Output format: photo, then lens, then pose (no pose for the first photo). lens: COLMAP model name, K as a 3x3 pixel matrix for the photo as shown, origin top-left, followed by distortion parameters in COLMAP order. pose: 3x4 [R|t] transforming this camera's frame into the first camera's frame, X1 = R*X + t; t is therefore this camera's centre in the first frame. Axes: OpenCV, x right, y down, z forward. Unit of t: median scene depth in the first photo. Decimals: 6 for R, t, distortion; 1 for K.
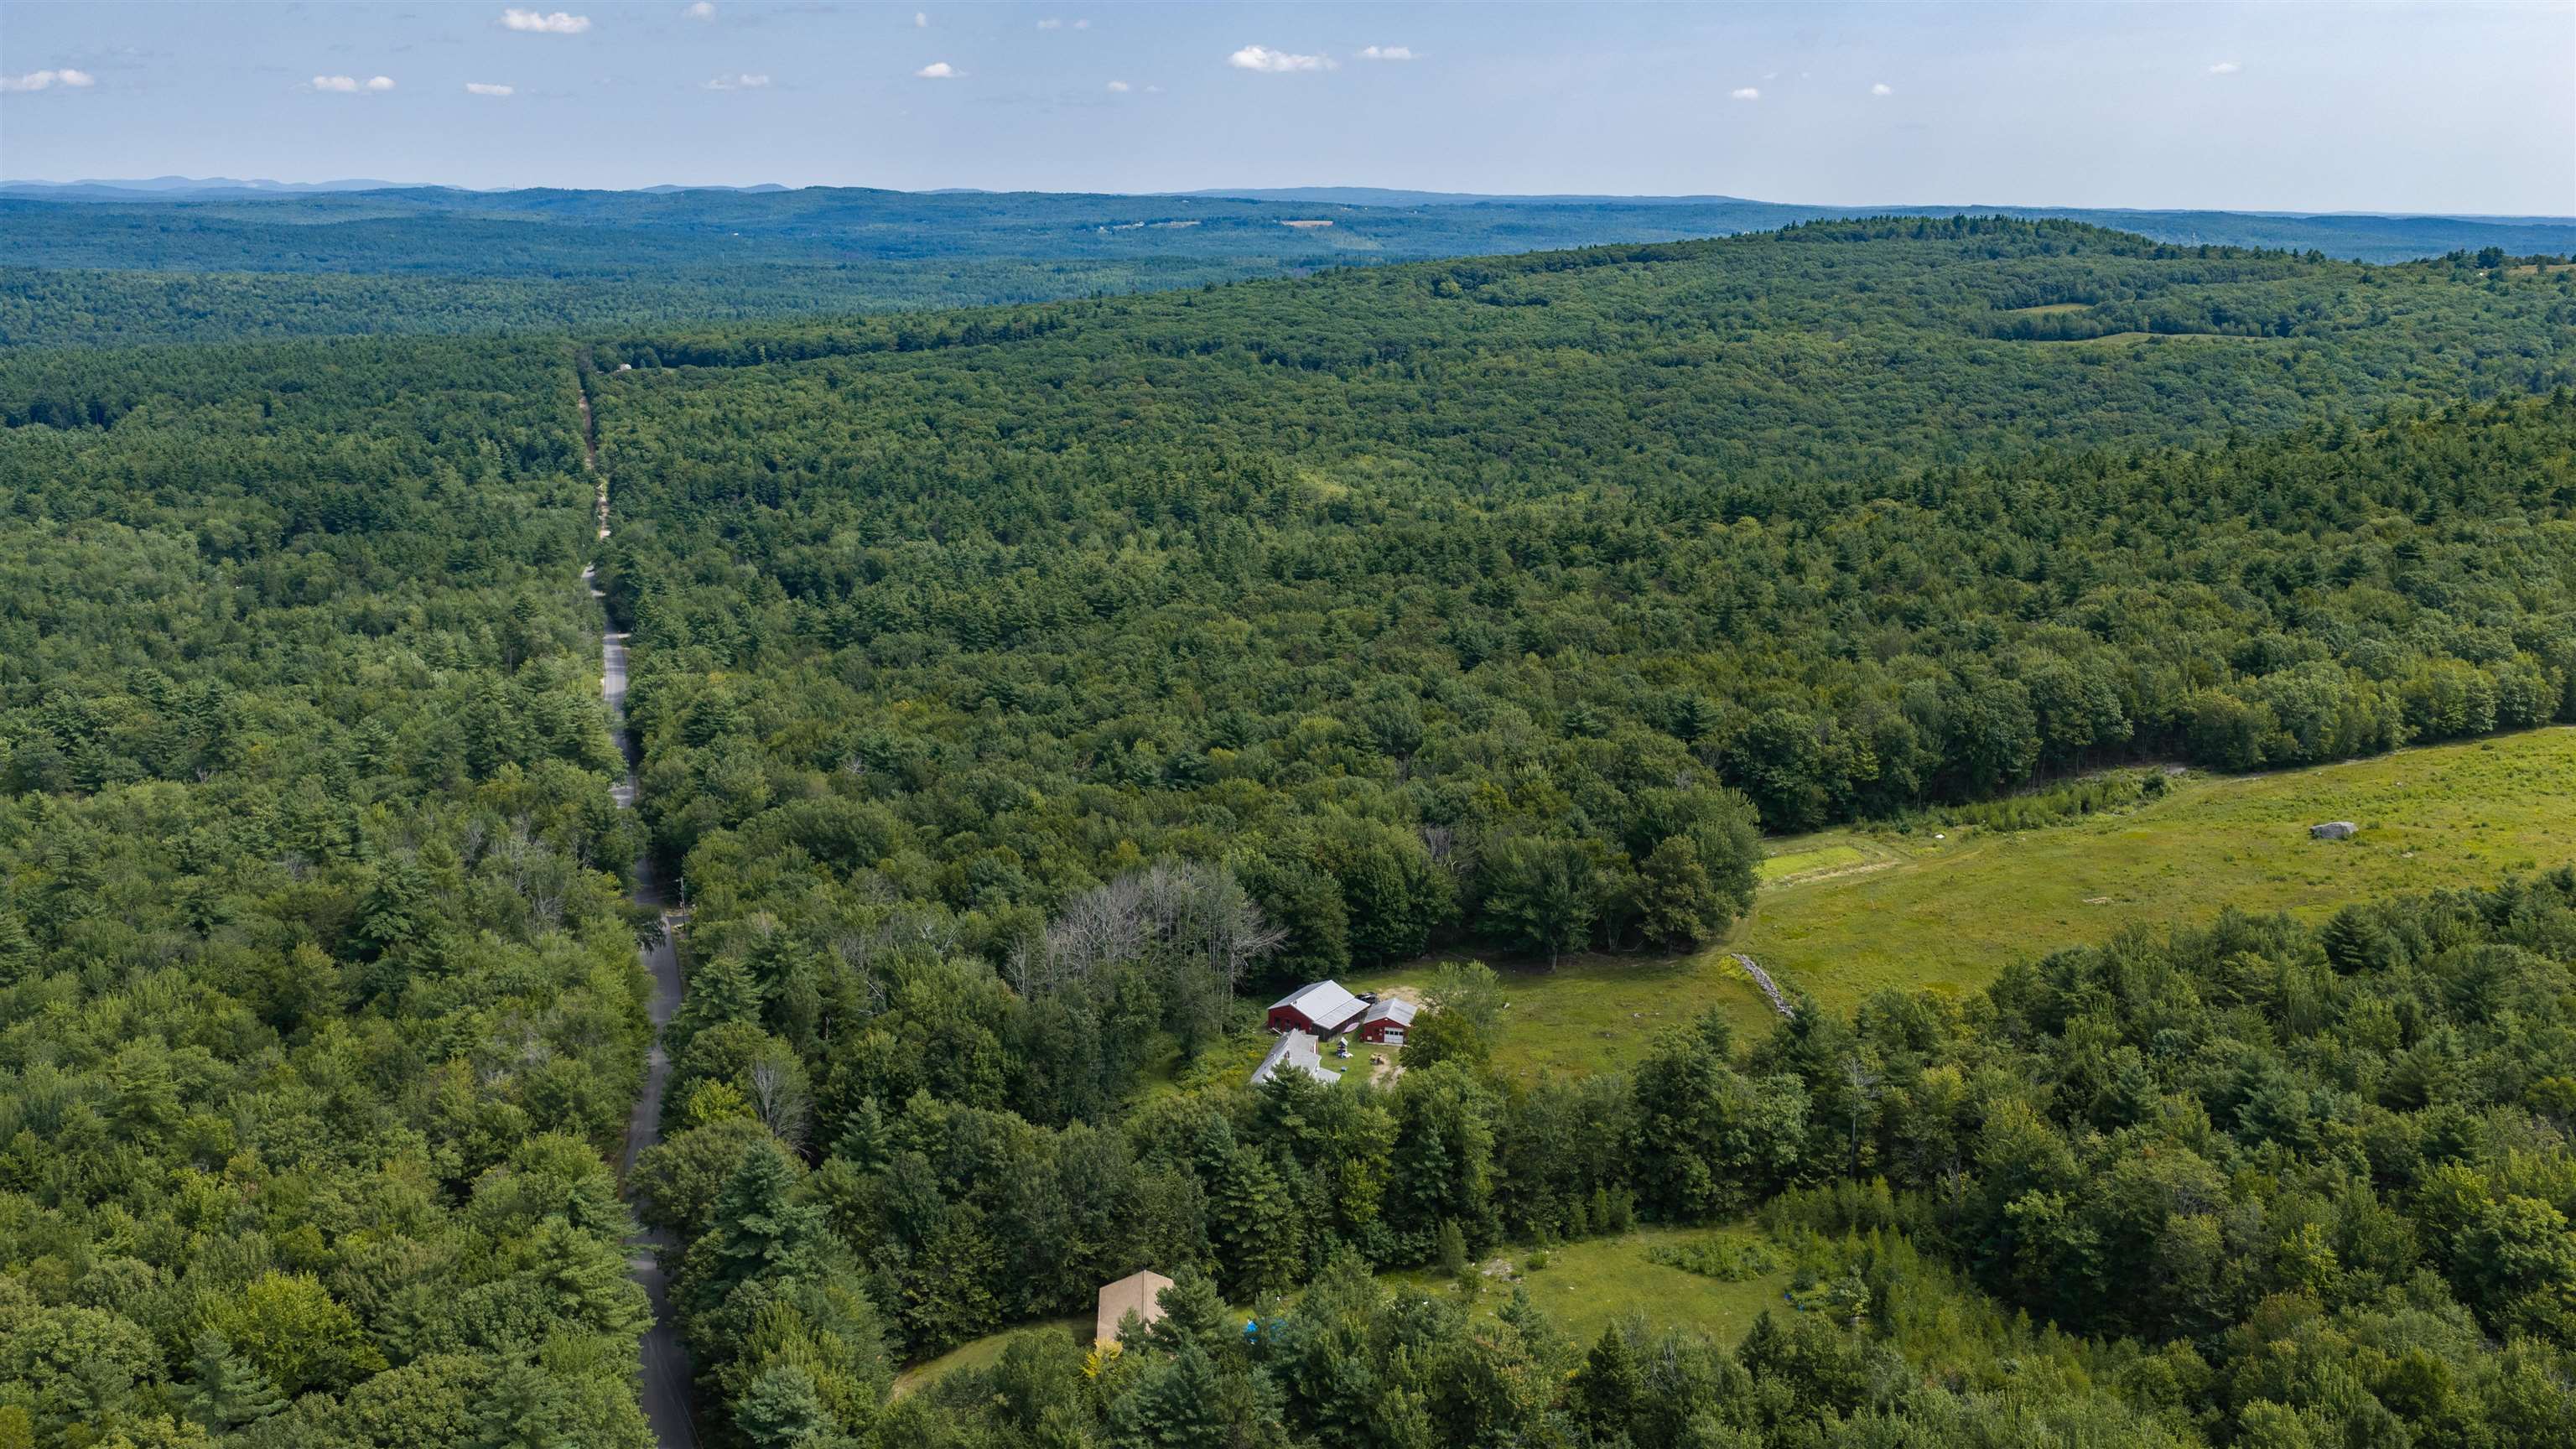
lens RADIAL K [[2173.9, 0, 1279.8], [0, 2173.9, 726.1], [0, 0, 1]] dist [0.034334, -0.076634]
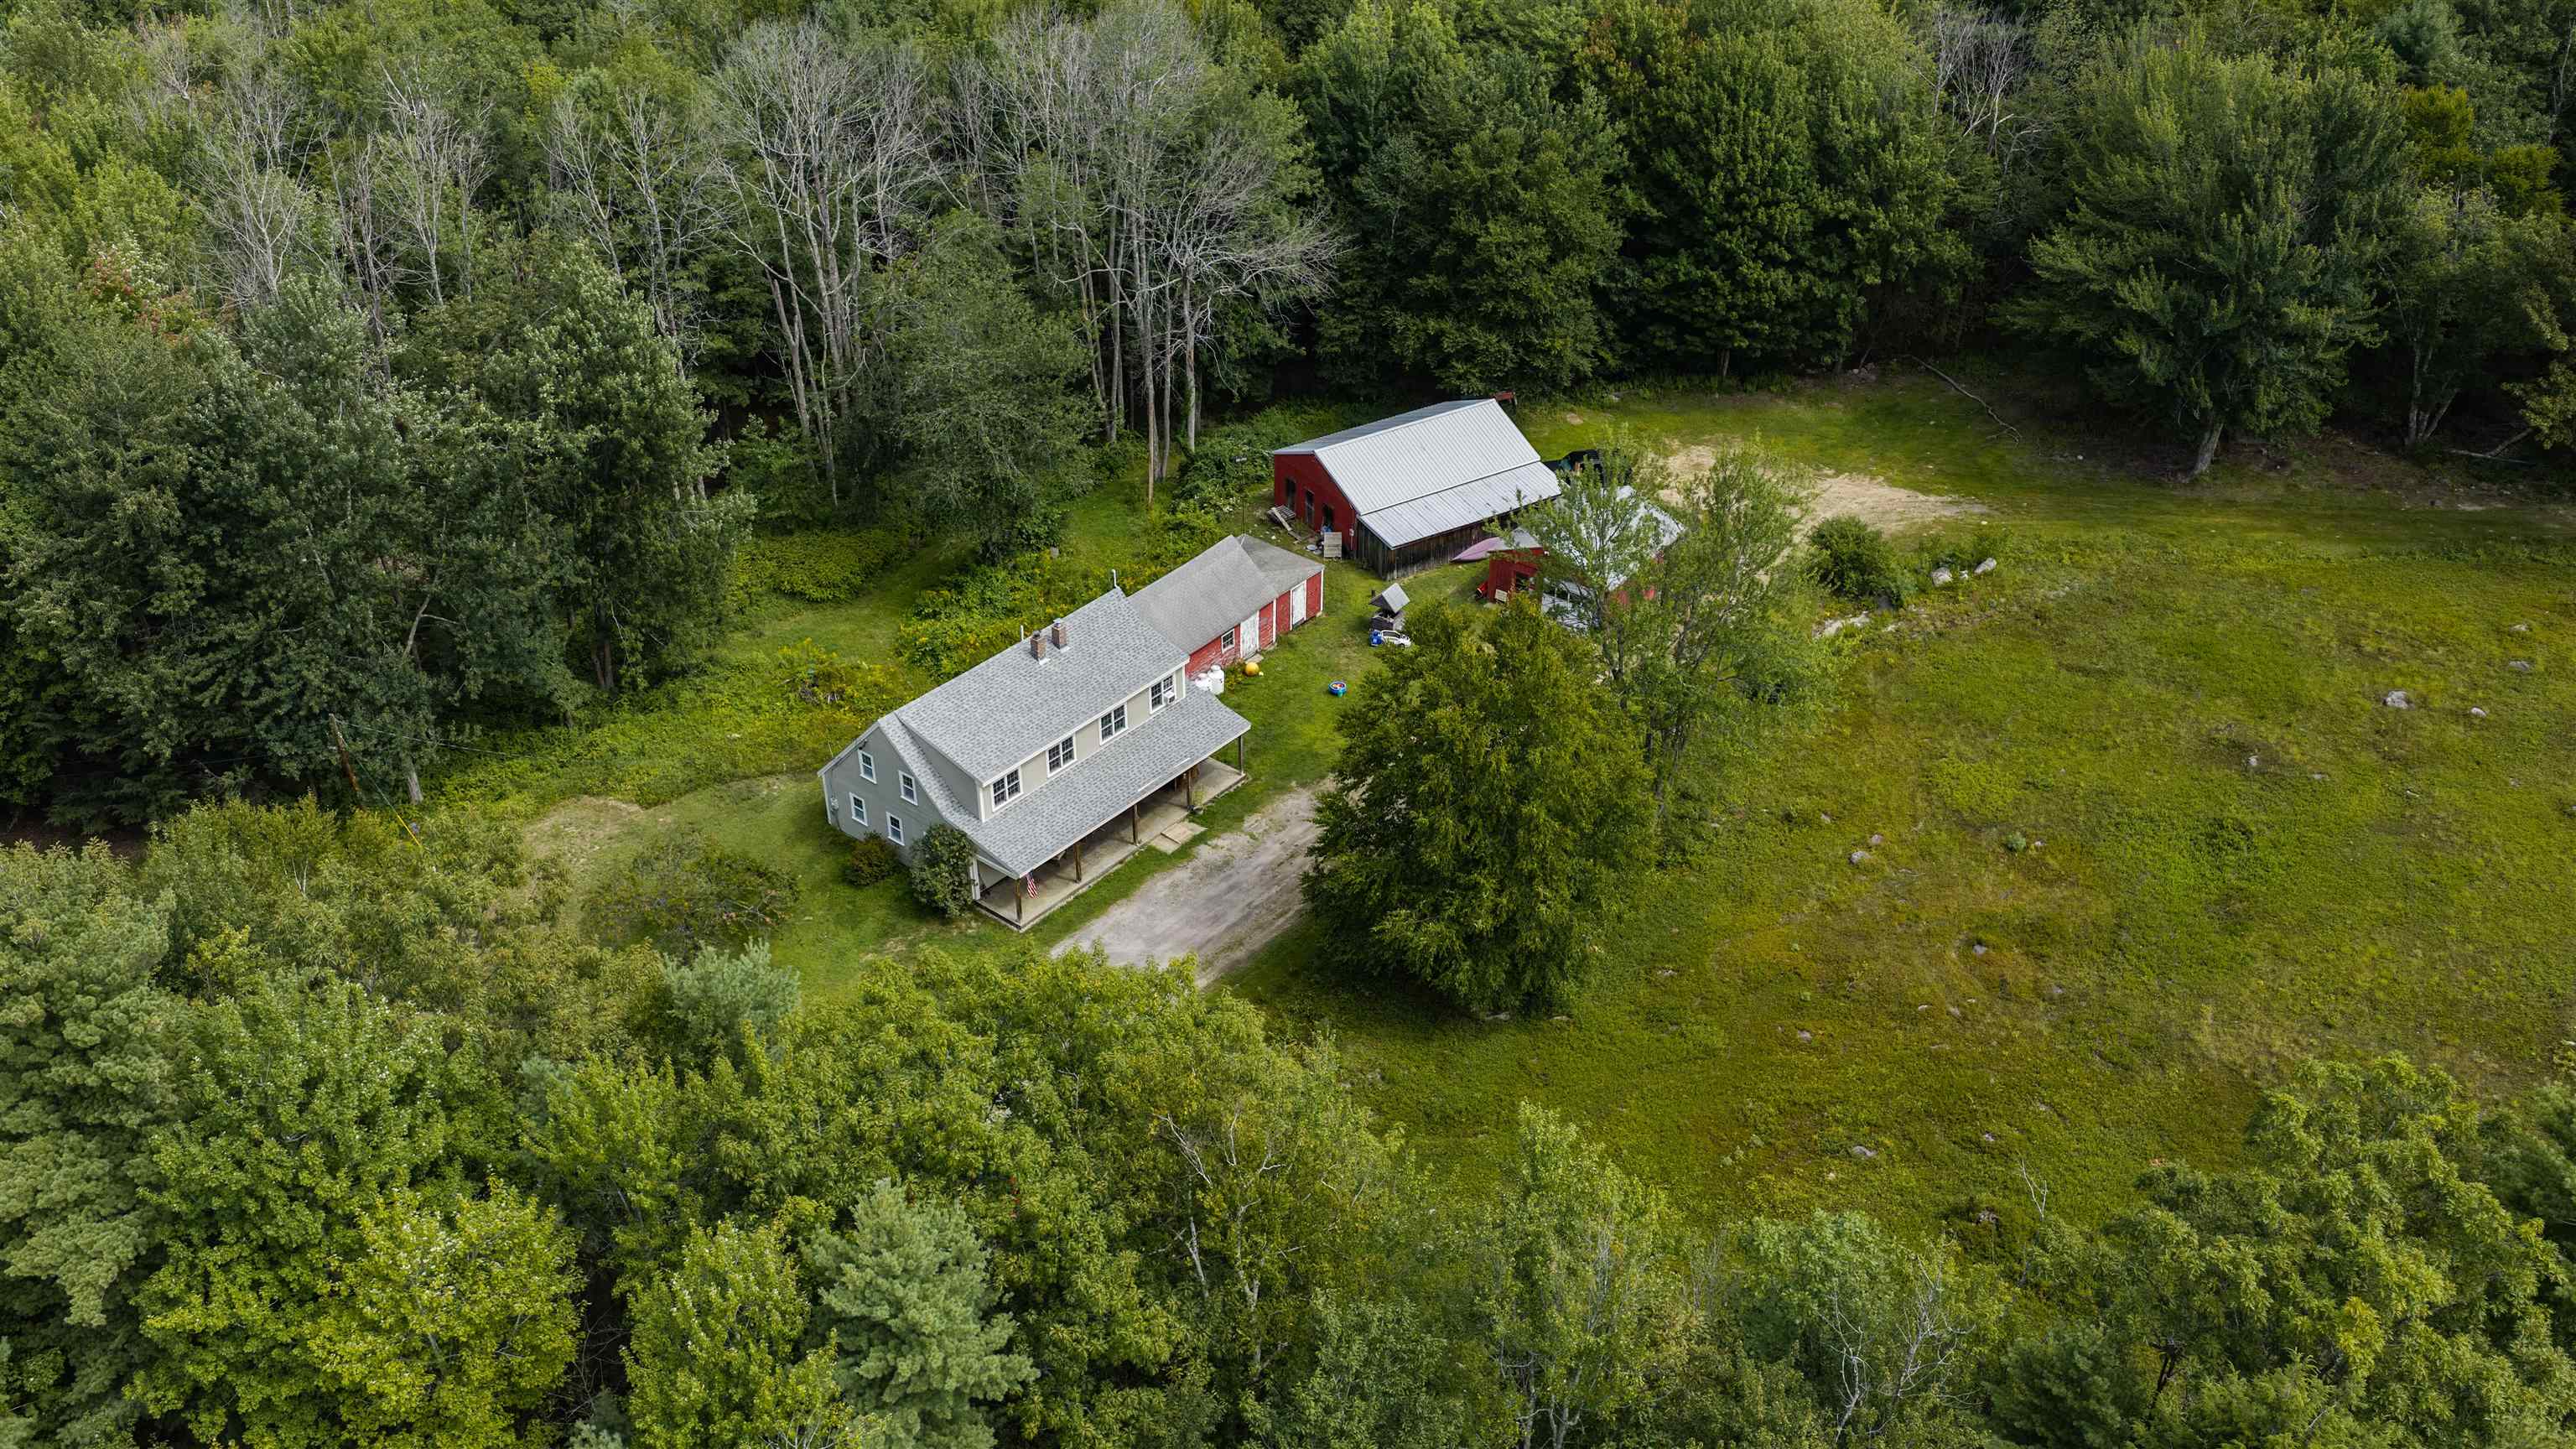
lens RADIAL K [[2173.9, 0, 1279.8], [0, 2173.9, 726.1], [0, 0, 1]] dist [0.034334, -0.076634]
pose [[0.910875, 0.220337, -0.348940, 0.115726], [-0.098237, 0.937001, 0.335228, 0.047136], [0.400820, -0.271072, 0.875136, 0.605208]]
